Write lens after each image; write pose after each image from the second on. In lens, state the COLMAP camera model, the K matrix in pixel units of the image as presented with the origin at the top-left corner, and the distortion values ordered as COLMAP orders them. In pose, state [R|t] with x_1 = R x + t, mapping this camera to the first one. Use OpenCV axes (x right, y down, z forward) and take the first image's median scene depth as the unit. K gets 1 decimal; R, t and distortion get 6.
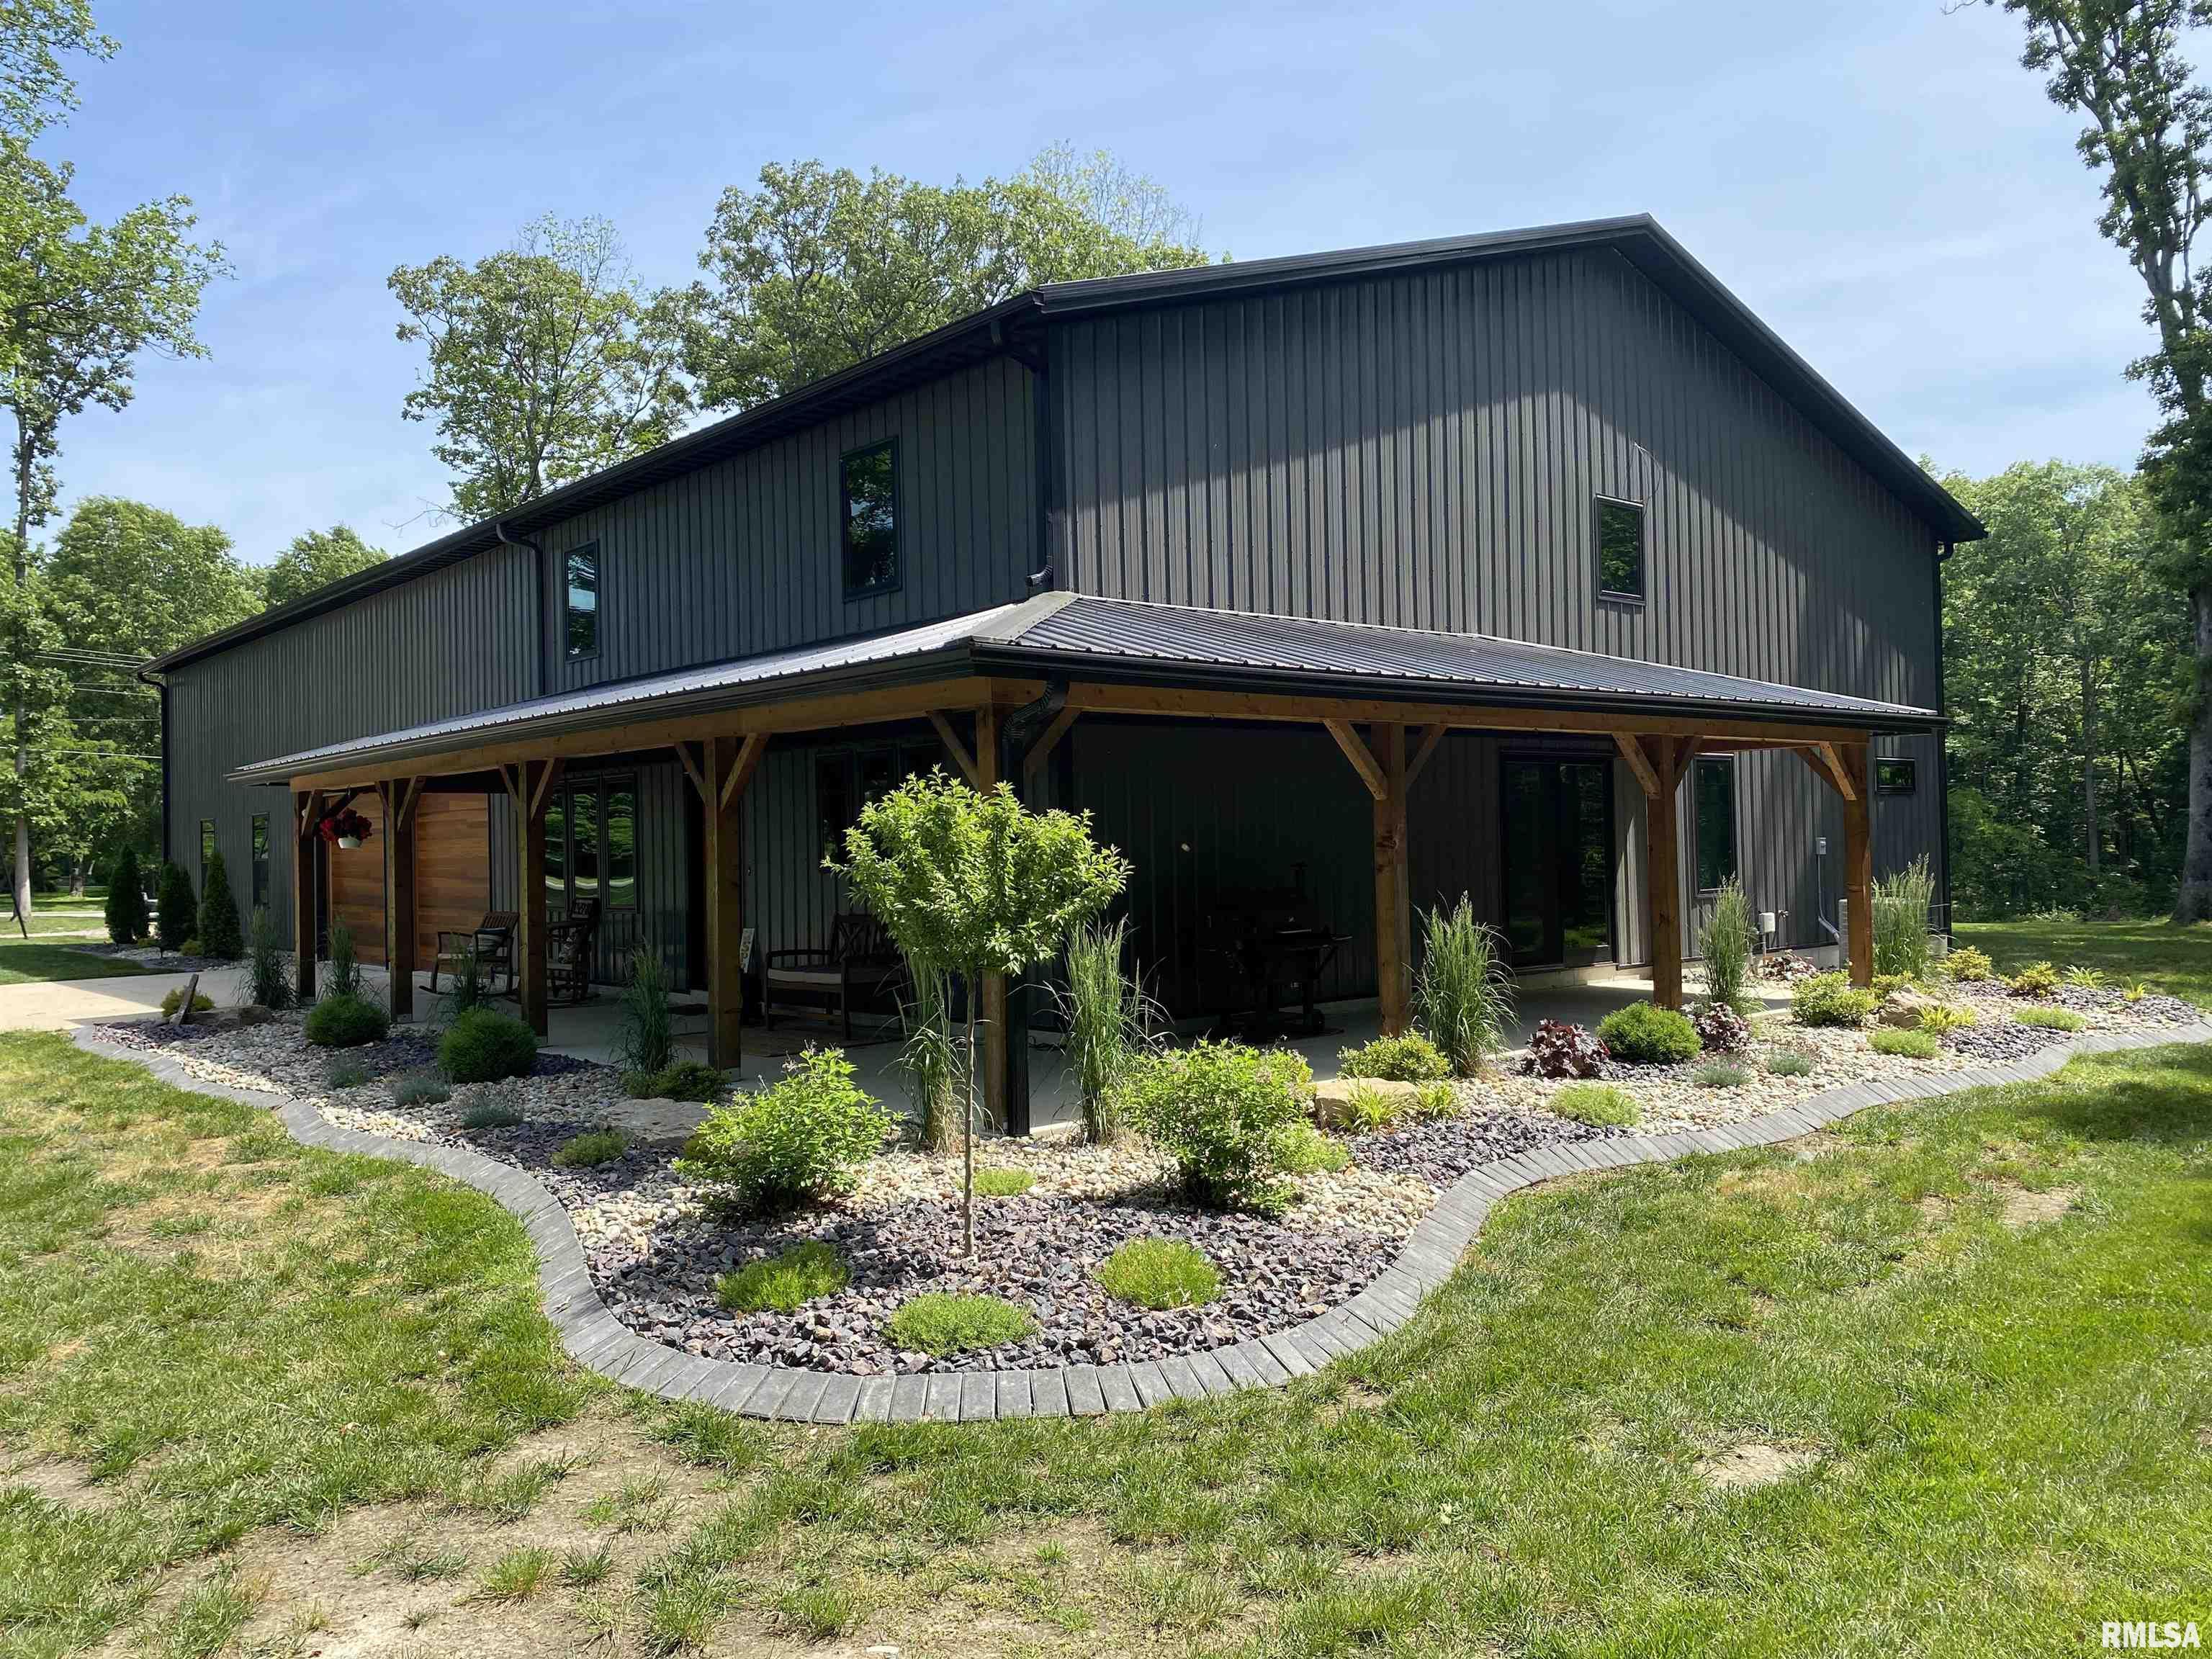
lens RADIAL K [[1694.7, 0, 1080.6], [0, 1694.7, 805.9], [0, 0, 1]] dist [-0.000591, -0.008227]
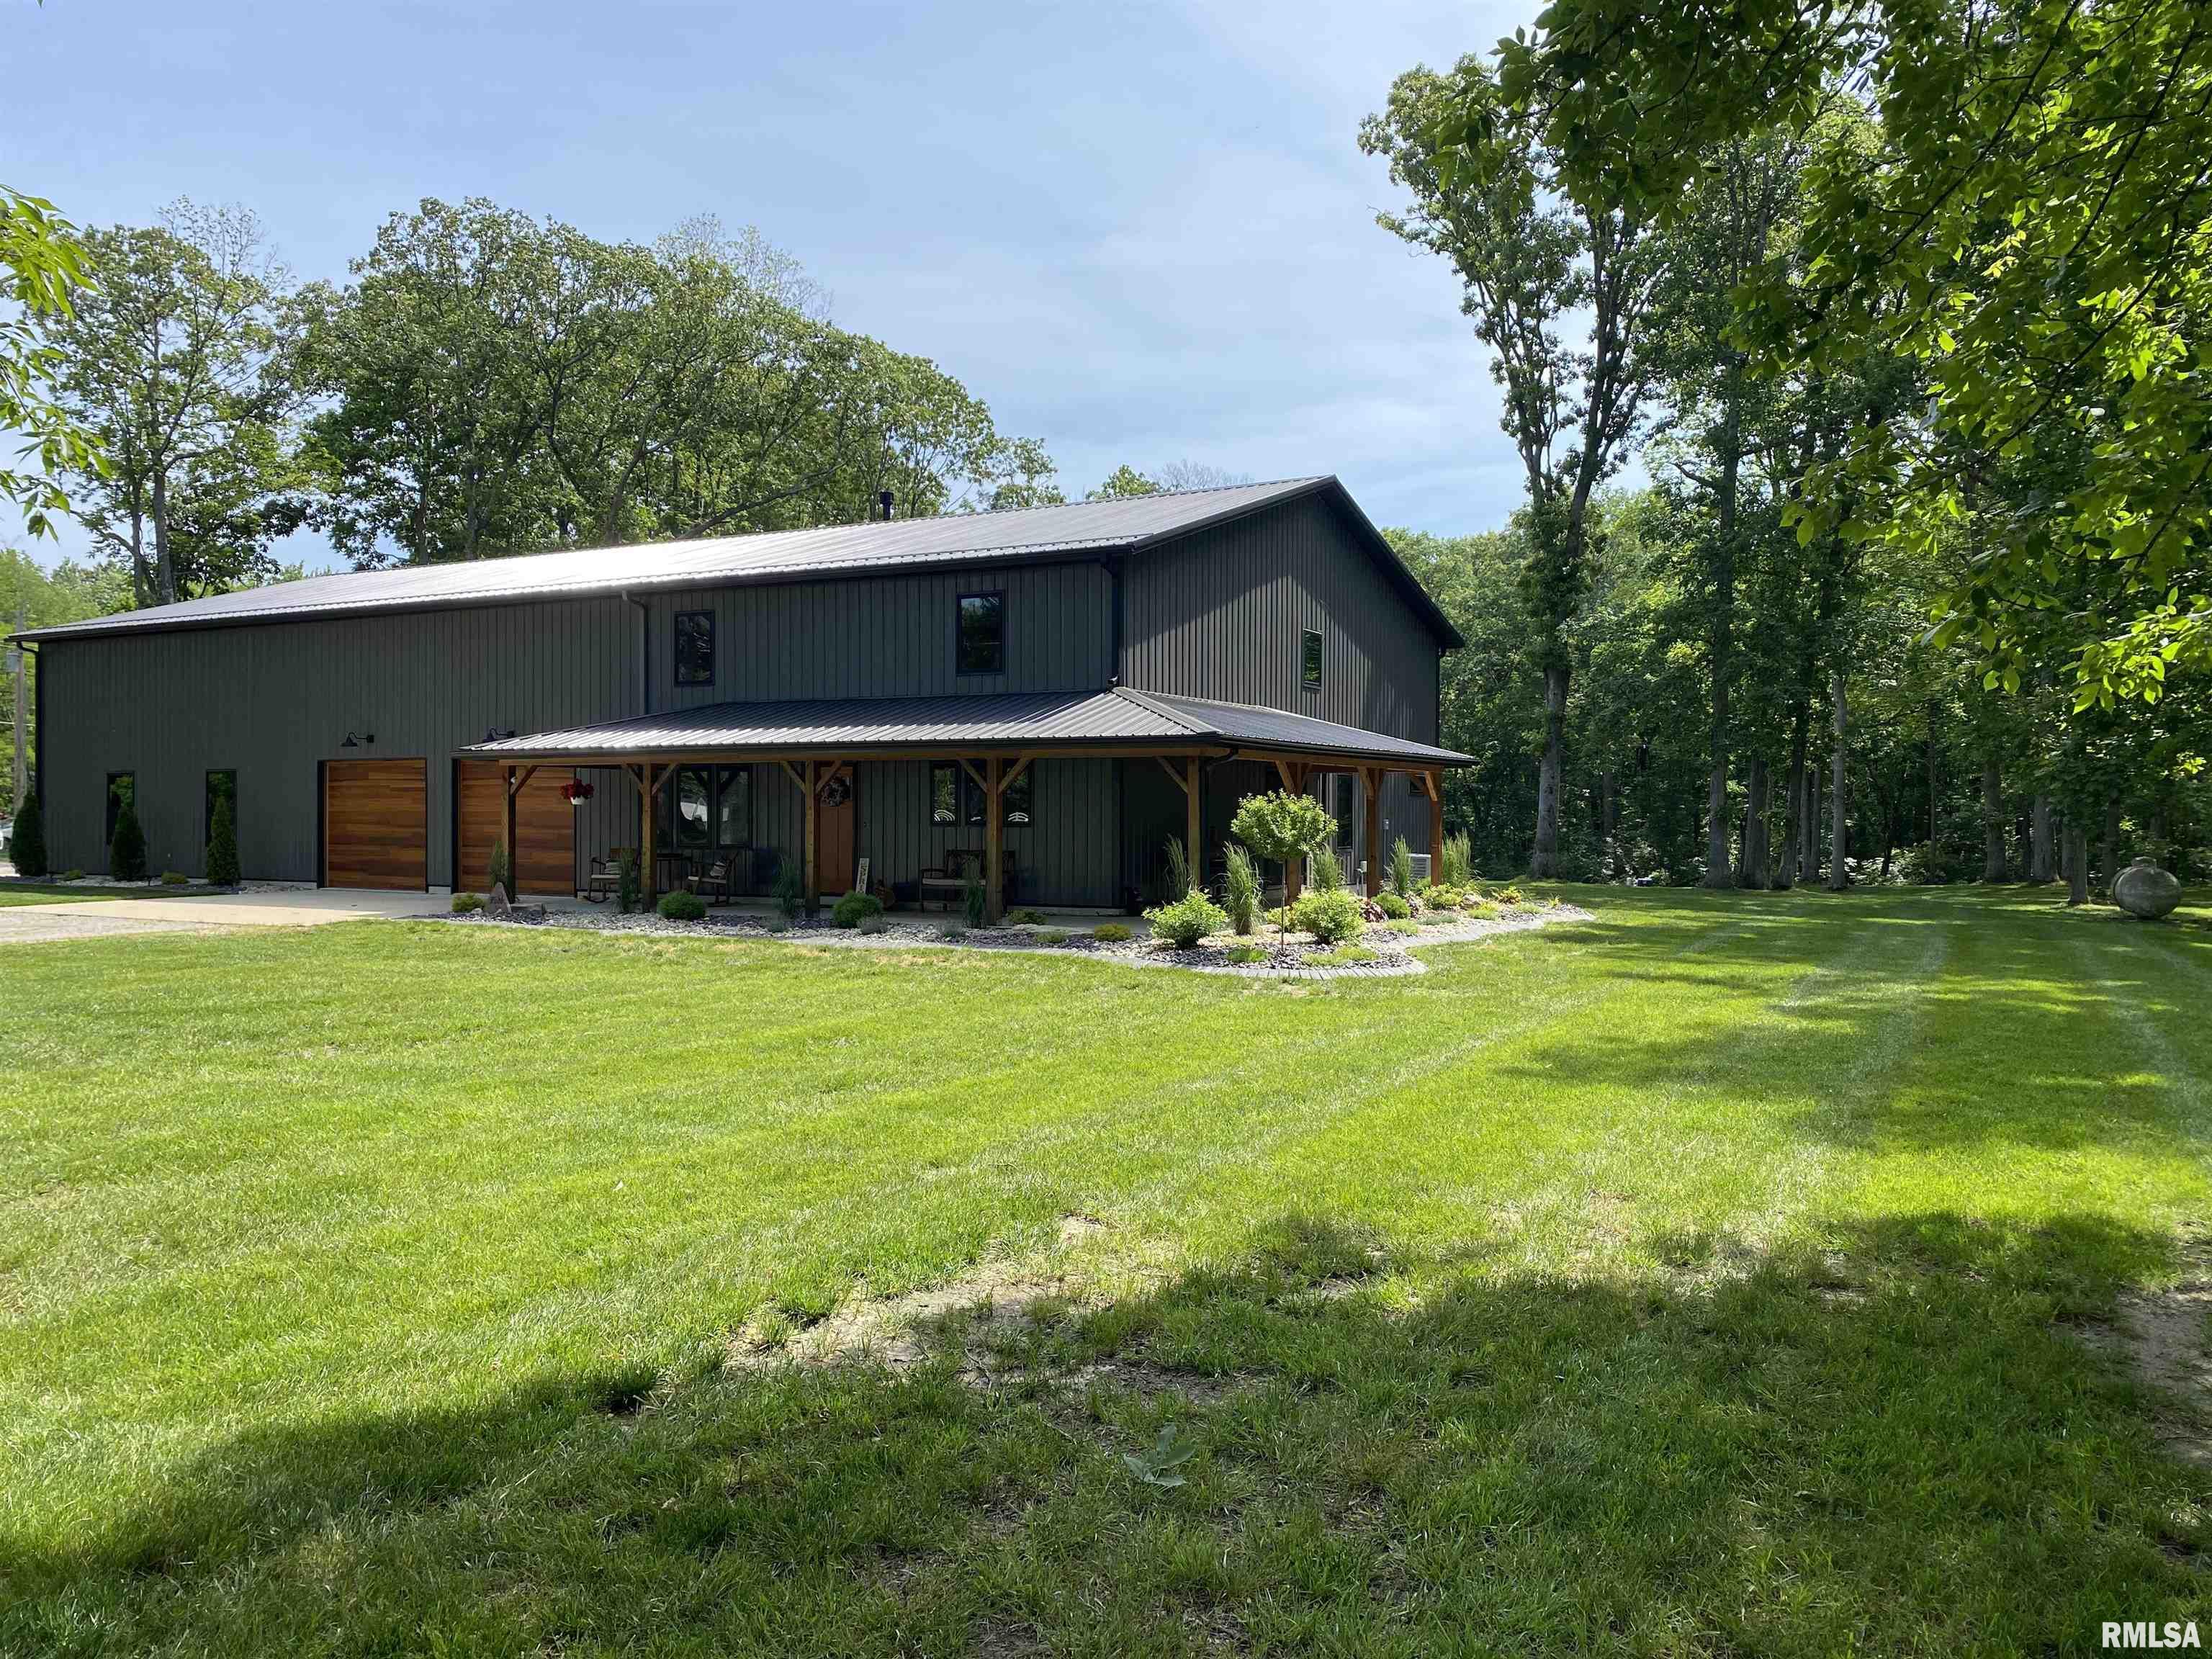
lens RADIAL K [[1694.7, 0, 1080.6], [0, 1694.7, 805.9], [0, 0, 1]] dist [-0.000591, -0.008227]
pose [[0.938740, 0.023898, 0.343797, -0.528852], [-0.029115, 0.999526, 0.010019, -0.004268], [-0.343394, -0.019415, 0.938991, -0.609667]]
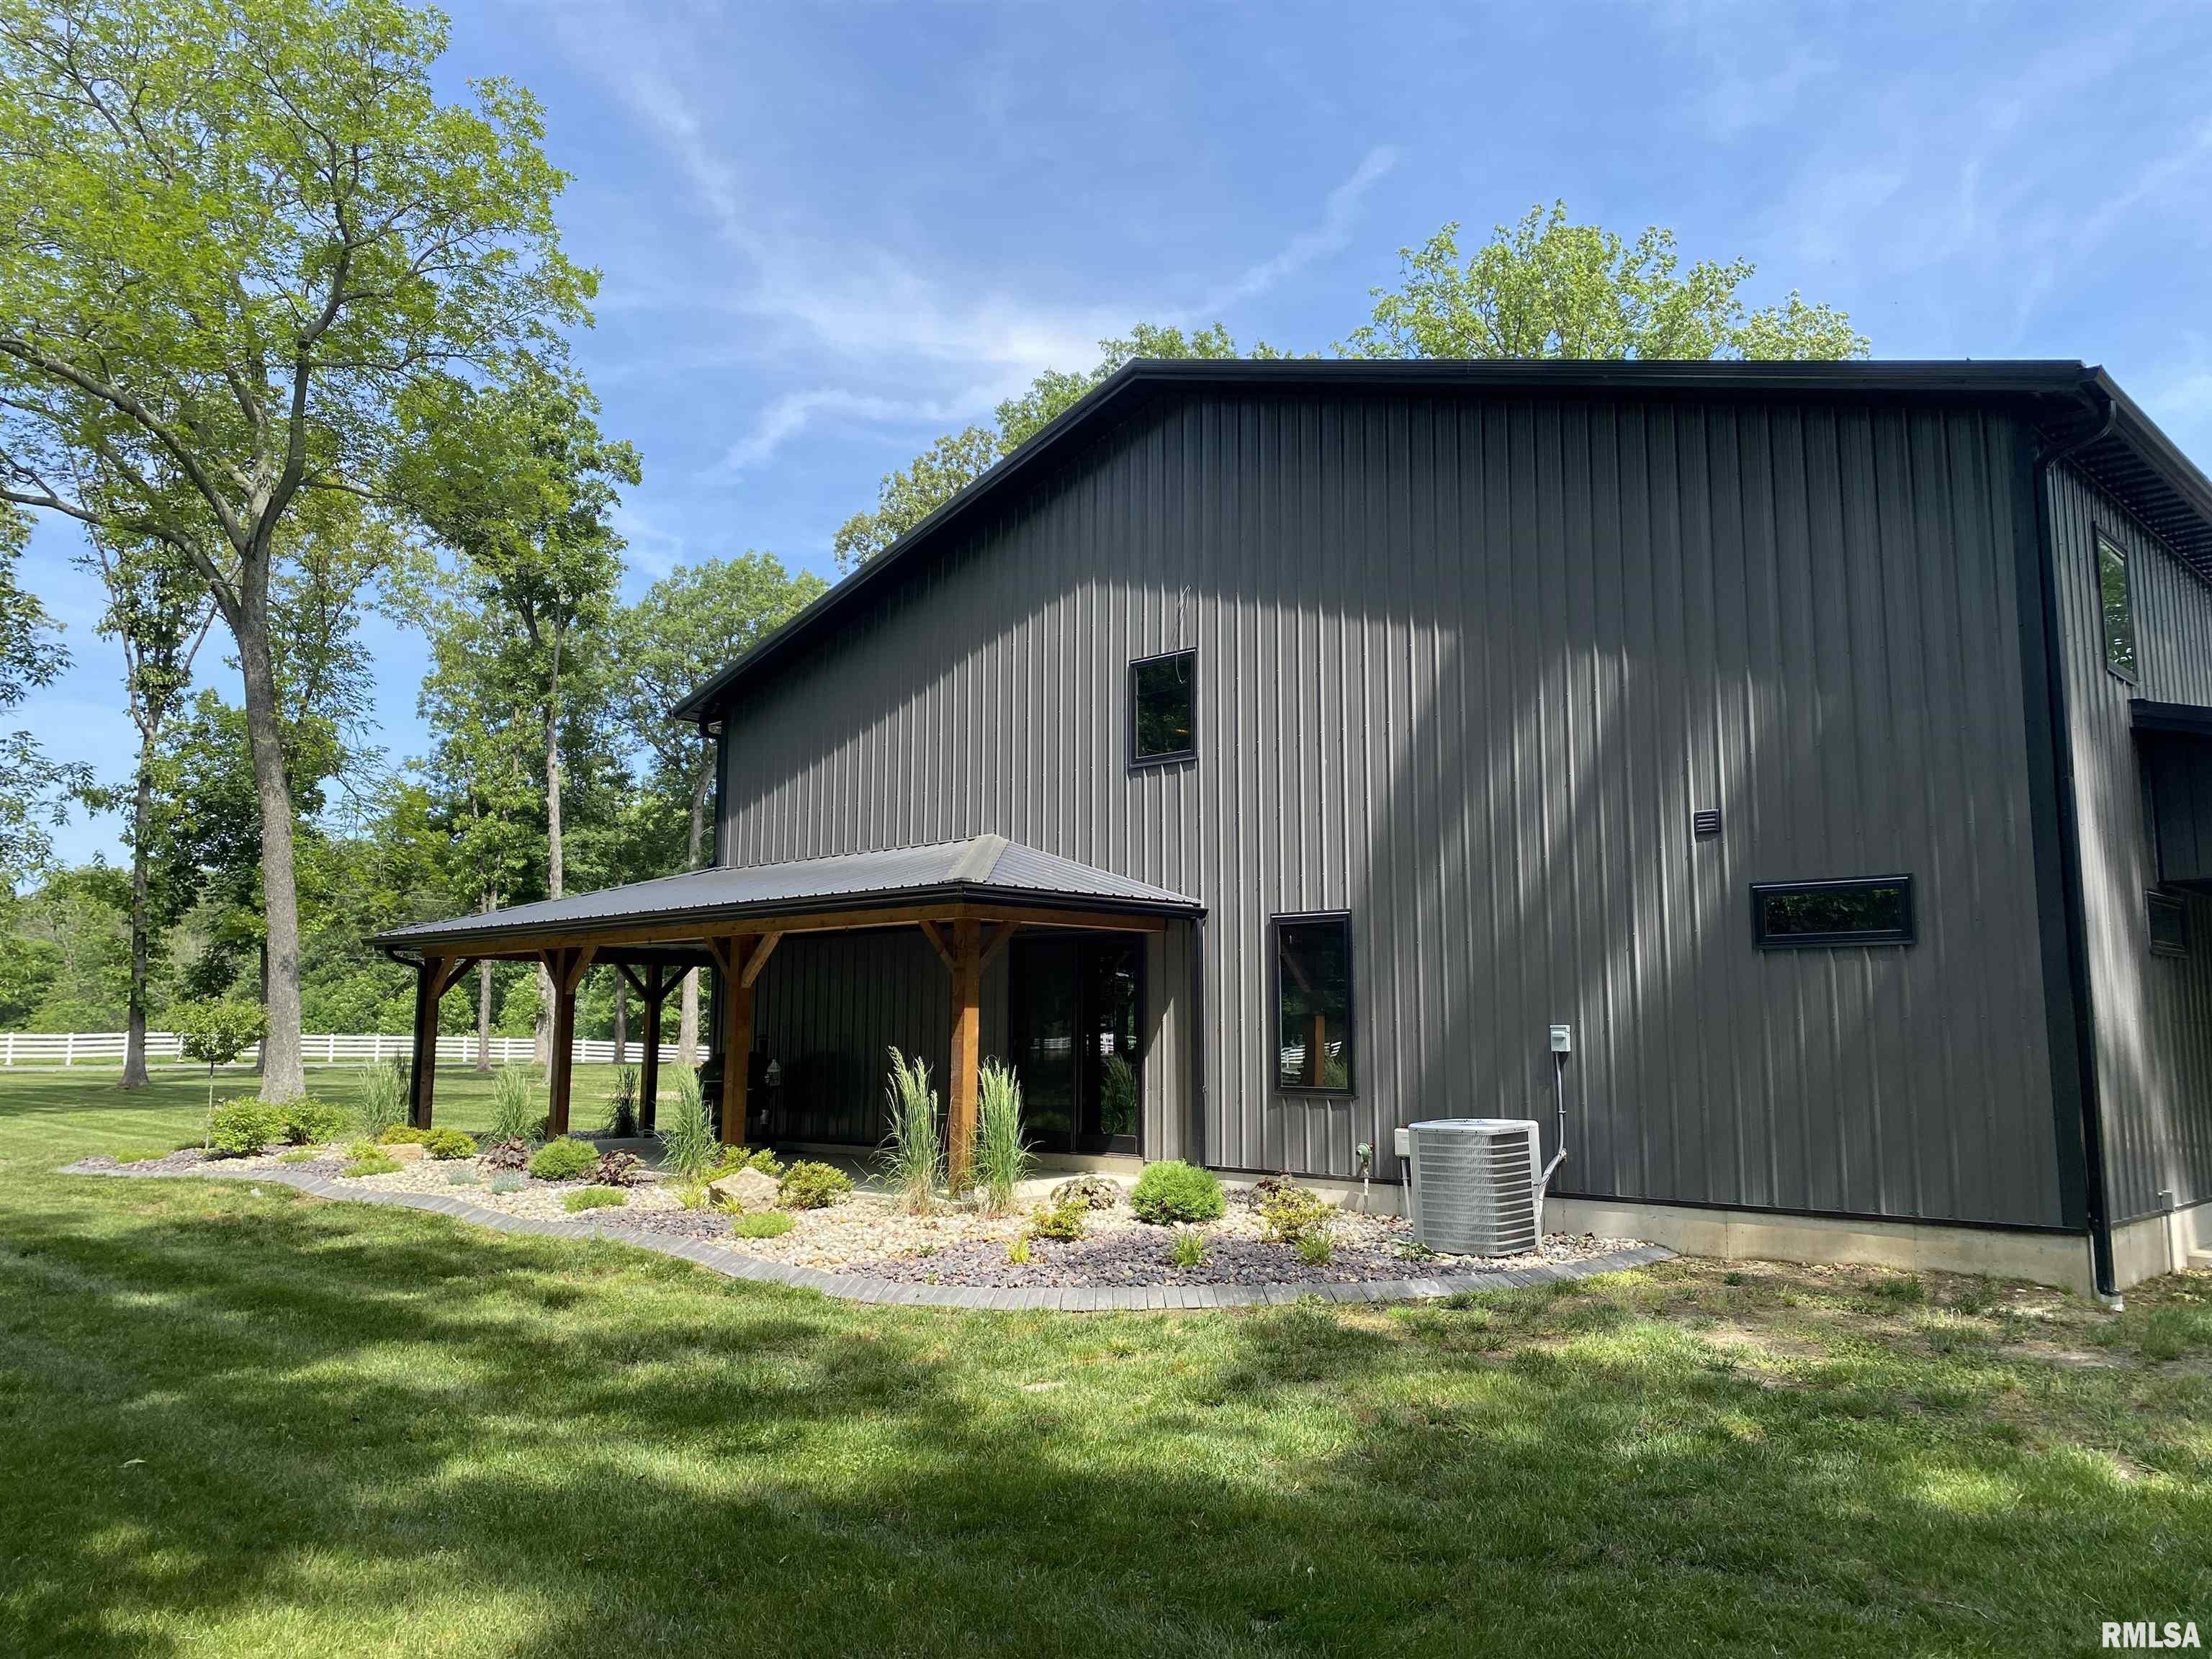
lens RADIAL K [[1694.7, 0, 1080.6], [0, 1694.7, 805.9], [0, 0, 1]] dist [-0.000591, -0.008227]
pose [[0.087449, -0.121448, -0.988738, 1.240591], [0.018864, 0.992564, -0.120249, 0.011613], [0.995990, -0.008136, 0.089089, 0.888748]]
